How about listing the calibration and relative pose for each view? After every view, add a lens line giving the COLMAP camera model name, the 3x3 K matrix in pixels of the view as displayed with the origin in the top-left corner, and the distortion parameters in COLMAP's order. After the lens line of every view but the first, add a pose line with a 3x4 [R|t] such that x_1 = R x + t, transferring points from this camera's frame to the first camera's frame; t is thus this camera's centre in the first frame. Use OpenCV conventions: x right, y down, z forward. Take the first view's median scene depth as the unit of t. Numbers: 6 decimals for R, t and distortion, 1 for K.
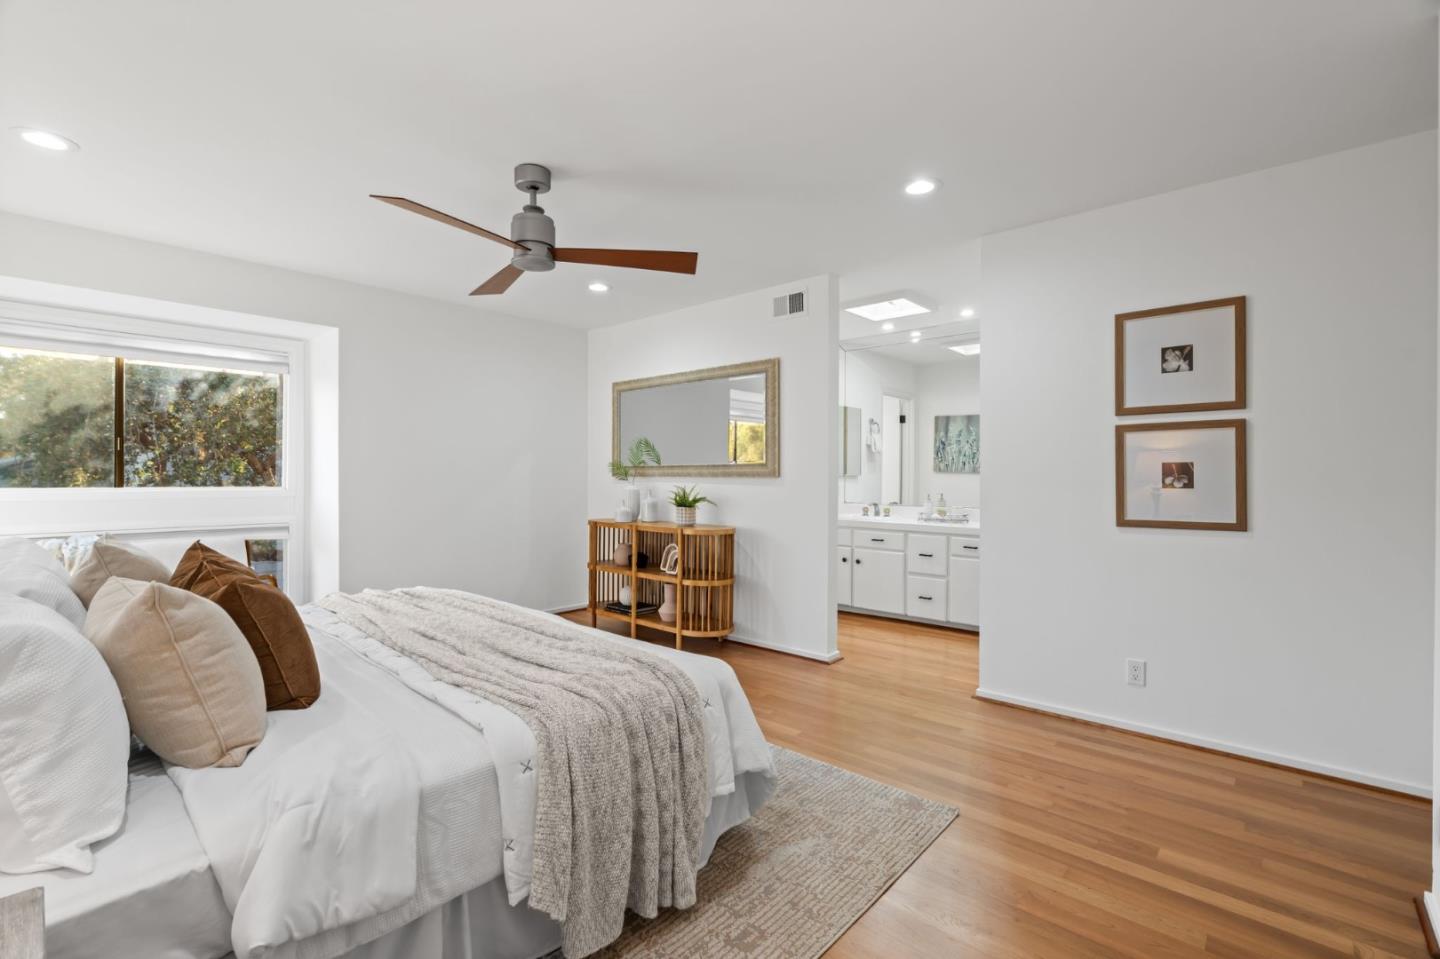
lens RADIAL K [[648.1, 0, 720.6], [0, 648.1, 474.2], [0, 0, 1]] dist [-0.006786, 0.002486]
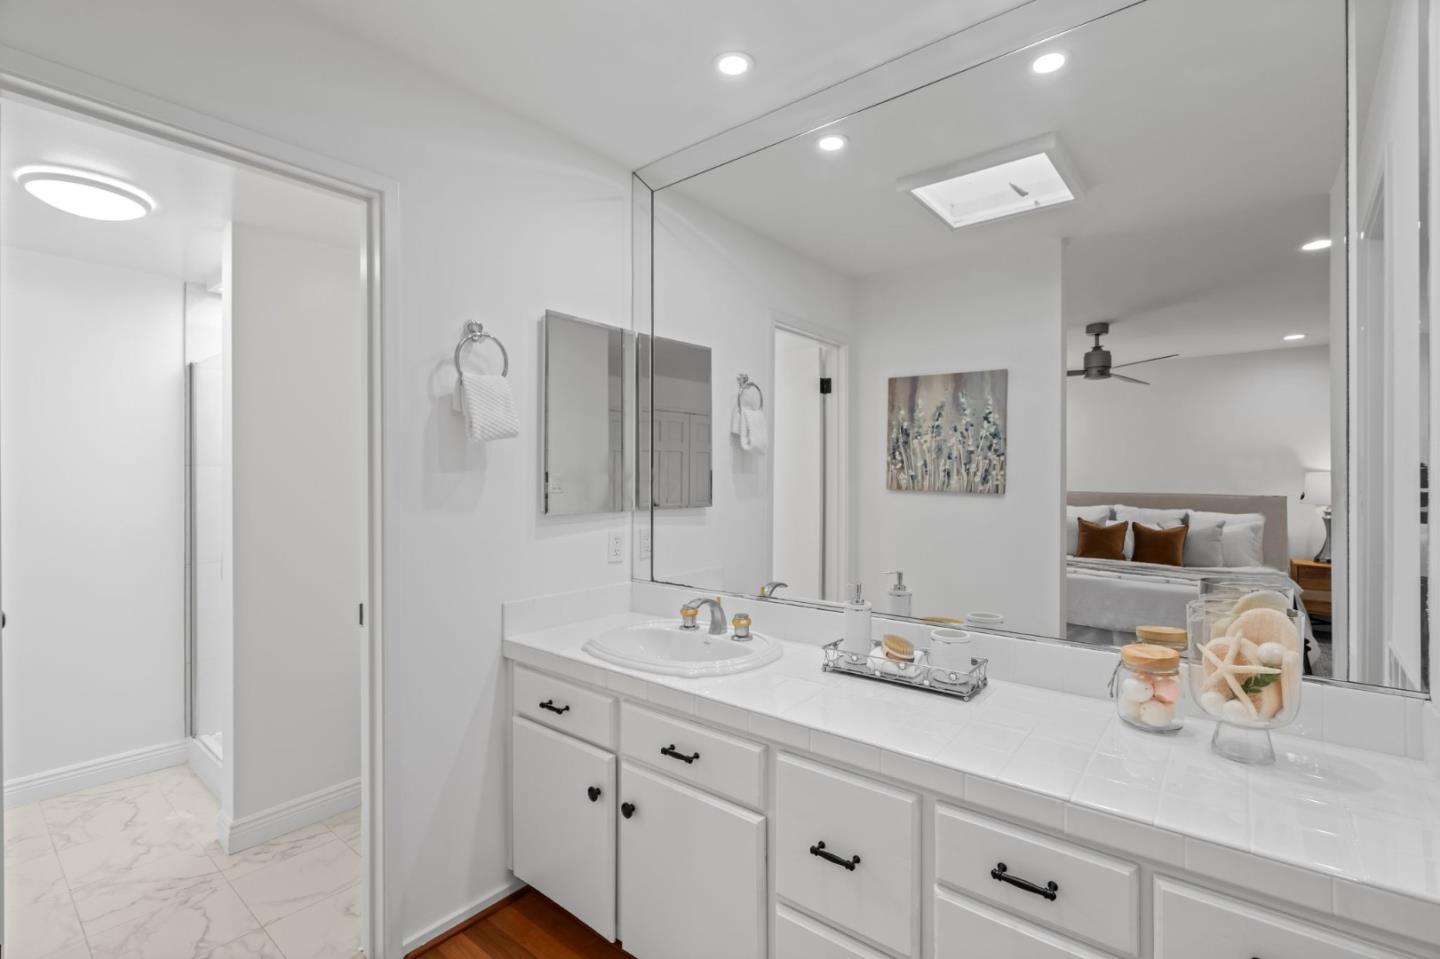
lens RADIAL K [[648.1, 0, 718.7], [0, 648.1, 473.3], [0, 0, 1]] dist [-0.006786, 0.002486]
pose [[0.998928, -0.006616, 0.045811, 0.182635], [0.006712, 0.999976, -0.001952, -0.017146], [-0.045797, 0.002258, 0.998948, 0.524762]]
